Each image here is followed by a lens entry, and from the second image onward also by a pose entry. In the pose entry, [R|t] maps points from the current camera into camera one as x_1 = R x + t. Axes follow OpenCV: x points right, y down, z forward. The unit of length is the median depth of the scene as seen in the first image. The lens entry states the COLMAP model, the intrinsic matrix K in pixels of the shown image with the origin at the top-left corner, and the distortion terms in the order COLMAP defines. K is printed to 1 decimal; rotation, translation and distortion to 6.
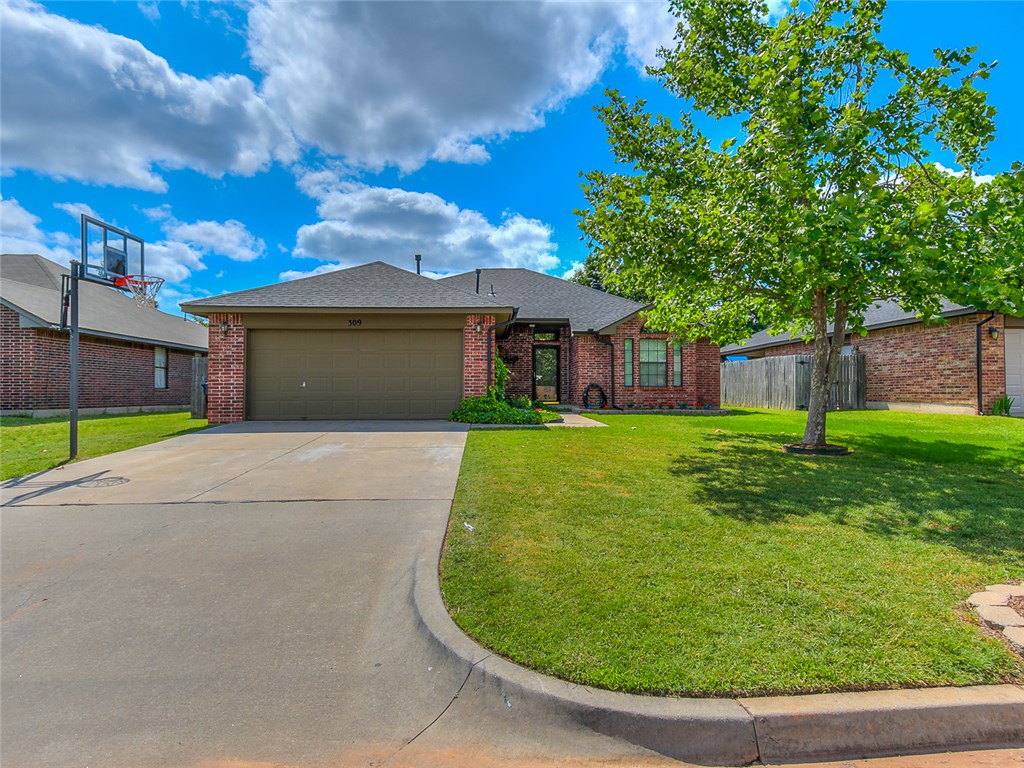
lens RADIAL K [[582.1, 0, 543.7], [0, 582.1, 398.5], [0, 0, 1]] dist [-0.007736, 0.002293]
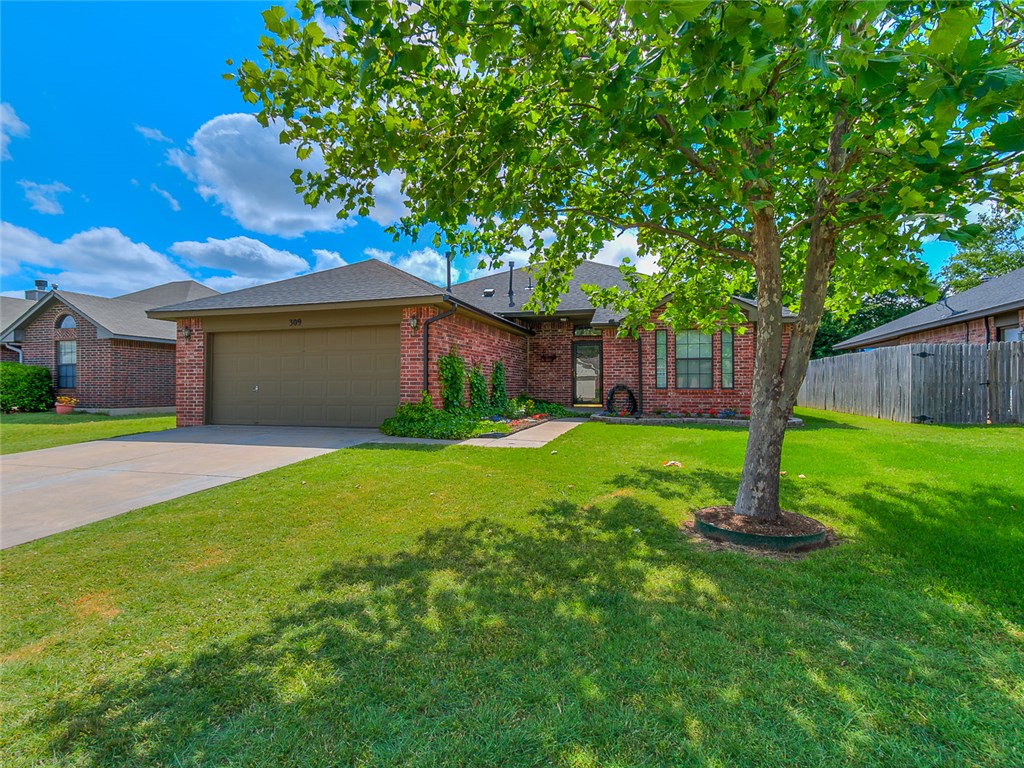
lens RADIAL K [[526.8, 0, 520.6], [0, 526.8, 386.7], [0, 0, 1]] dist [0.010917, -0.002895]
pose [[0.934455, 0.001077, -0.356080, 0.229891], [-0.005343, 0.999925, -0.010997, -0.014295], [0.356041, 0.012179, 0.934391, 0.247611]]
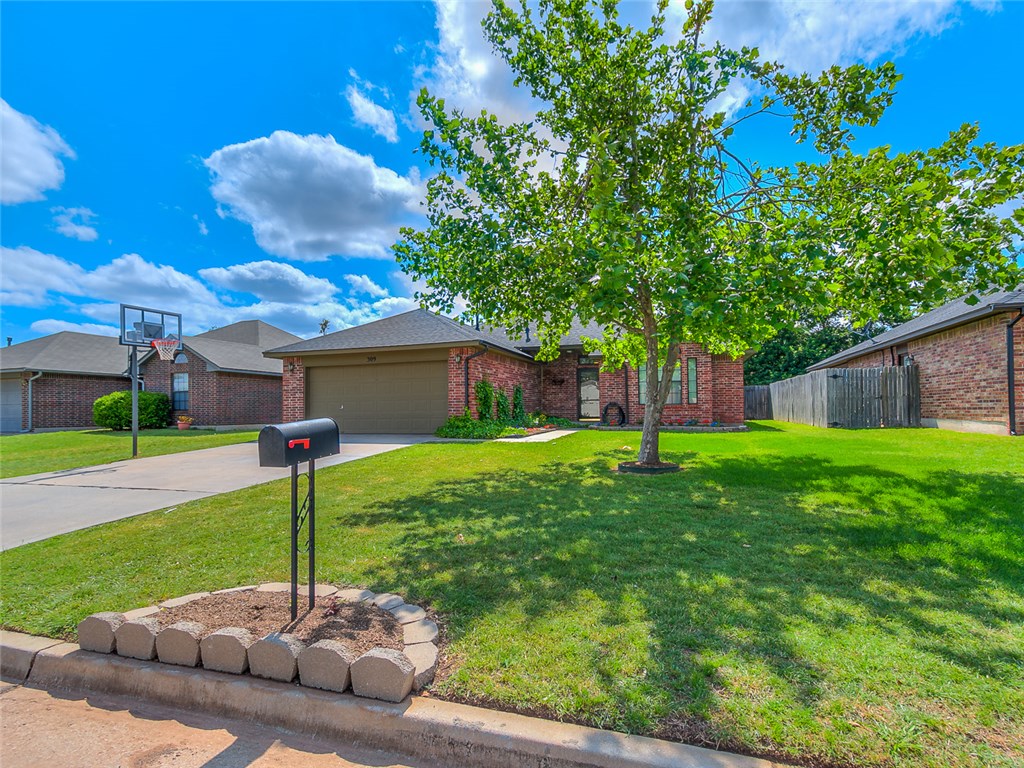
lens RADIAL K [[526.8, 0, 527.5], [0, 526.8, 402.4], [0, 0, 1]] dist [0.010917, -0.002895]
pose [[0.925076, -0.014195, -0.379518, 0.323331], [0.005124, 0.999677, -0.024901, -0.001838], [0.379749, 0.021091, 0.924849, 0.033369]]
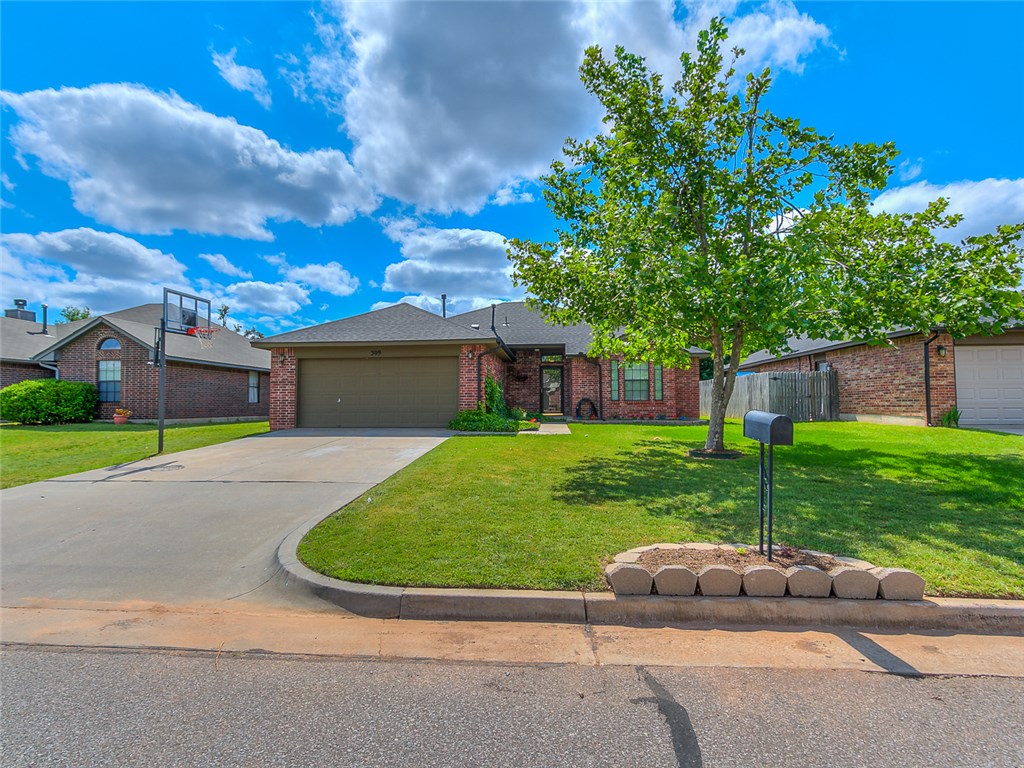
lens RADIAL K [[526.8, 0, 521.7], [0, 526.8, 393.2], [0, 0, 1]] dist [0.010917, -0.002895]
pose [[0.987321, -0.005388, -0.158647, 0.132129], [0.000401, 0.999505, -0.031452, -0.002187], [0.158738, 0.030990, 0.986834, -0.074777]]
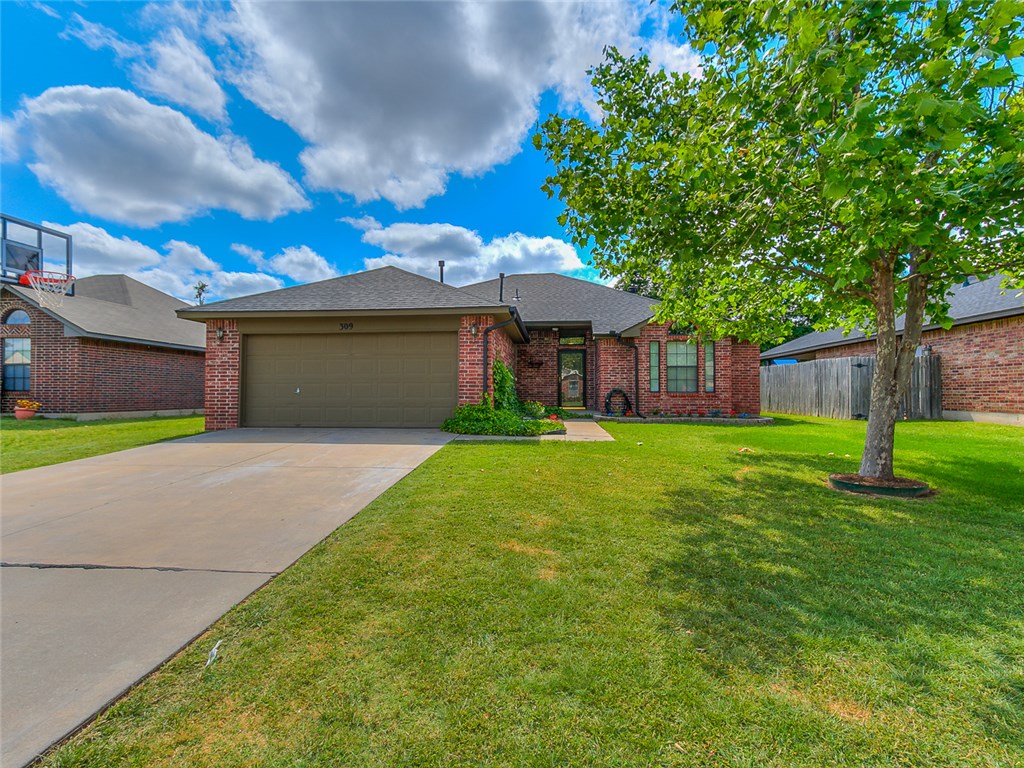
lens RADIAL K [[526.8, 0, 523.4], [0, 526.8, 390.7], [0, 0, 1]] dist [0.010917, -0.002895]
pose [[0.987097, 0.002031, -0.160112, 0.075693], [-0.004798, 0.999846, -0.016894, -0.008062], [0.160053, 0.017444, 0.986954, 0.138177]]
